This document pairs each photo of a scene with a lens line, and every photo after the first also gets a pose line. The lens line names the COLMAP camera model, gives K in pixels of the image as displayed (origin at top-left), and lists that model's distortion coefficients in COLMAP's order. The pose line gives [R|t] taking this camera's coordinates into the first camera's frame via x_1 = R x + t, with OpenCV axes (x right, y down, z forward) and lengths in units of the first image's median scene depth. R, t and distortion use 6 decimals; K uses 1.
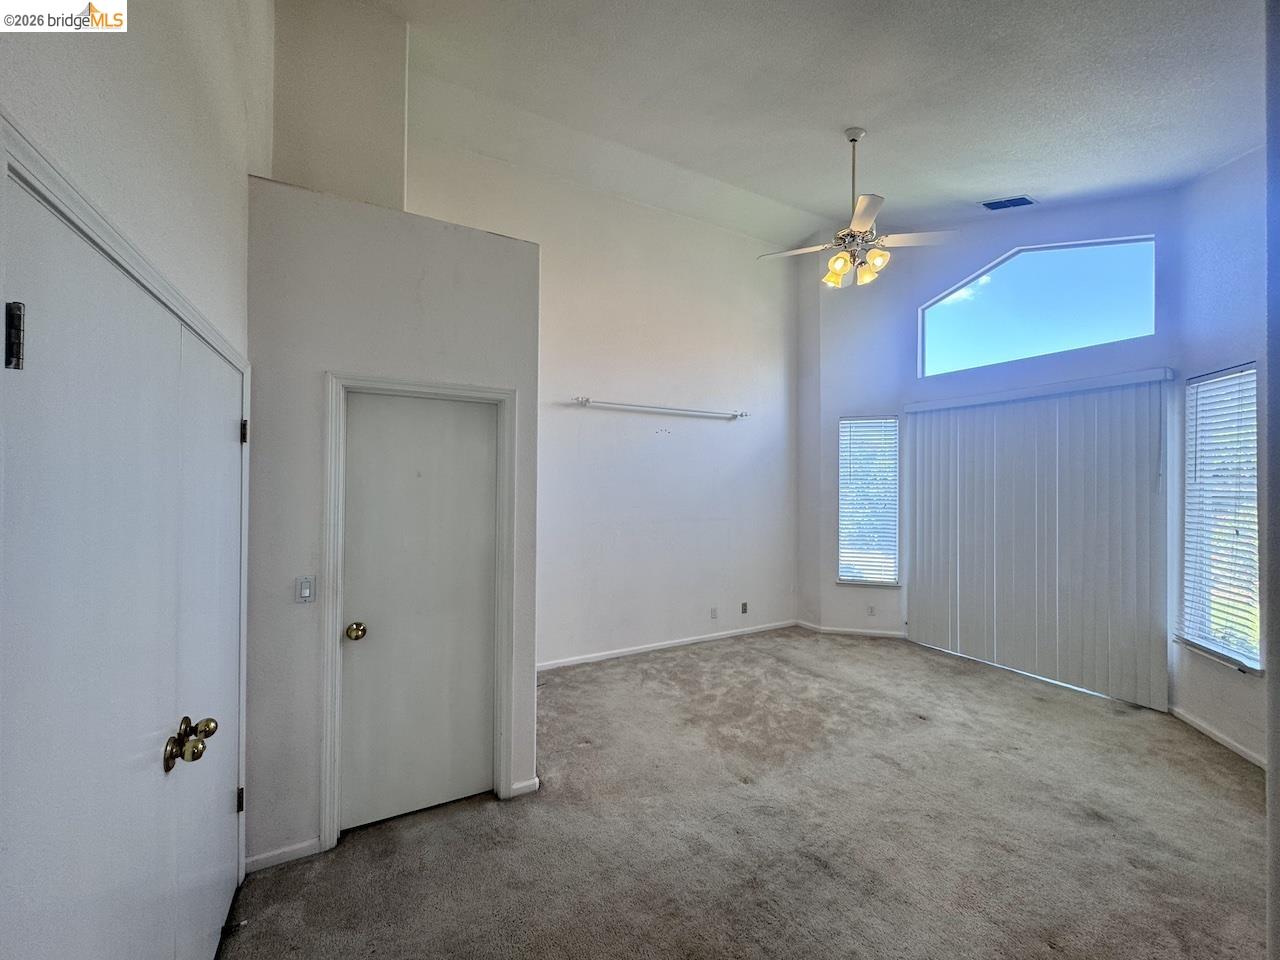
lens RADIAL K [[511.7, 0, 640.0], [0, 511.7, 480.0], [0, 0, 1]] dist [-0.000807, -0.000006]
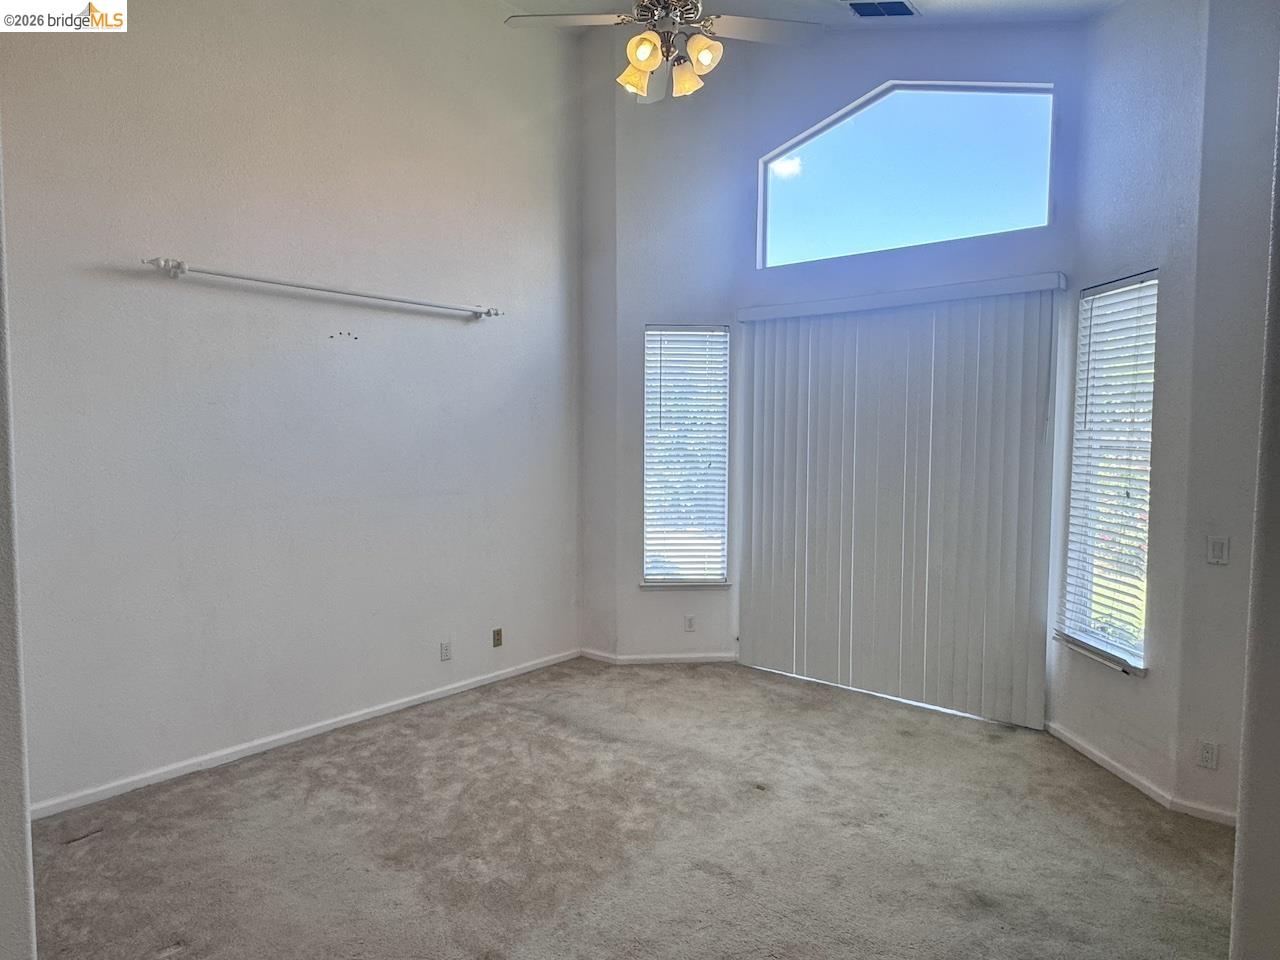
lens RADIAL K [[800.1, 0, 632.9], [0, 800.1, 482.5], [0, 0, 1]] dist [-0.000617, -0.001412]
pose [[0.937695, -0.024359, 0.346604, 0.047109], [-0.001019, 0.997342, 0.072849, -0.001795], [-0.347458, -0.068664, 0.935178, 0.113228]]
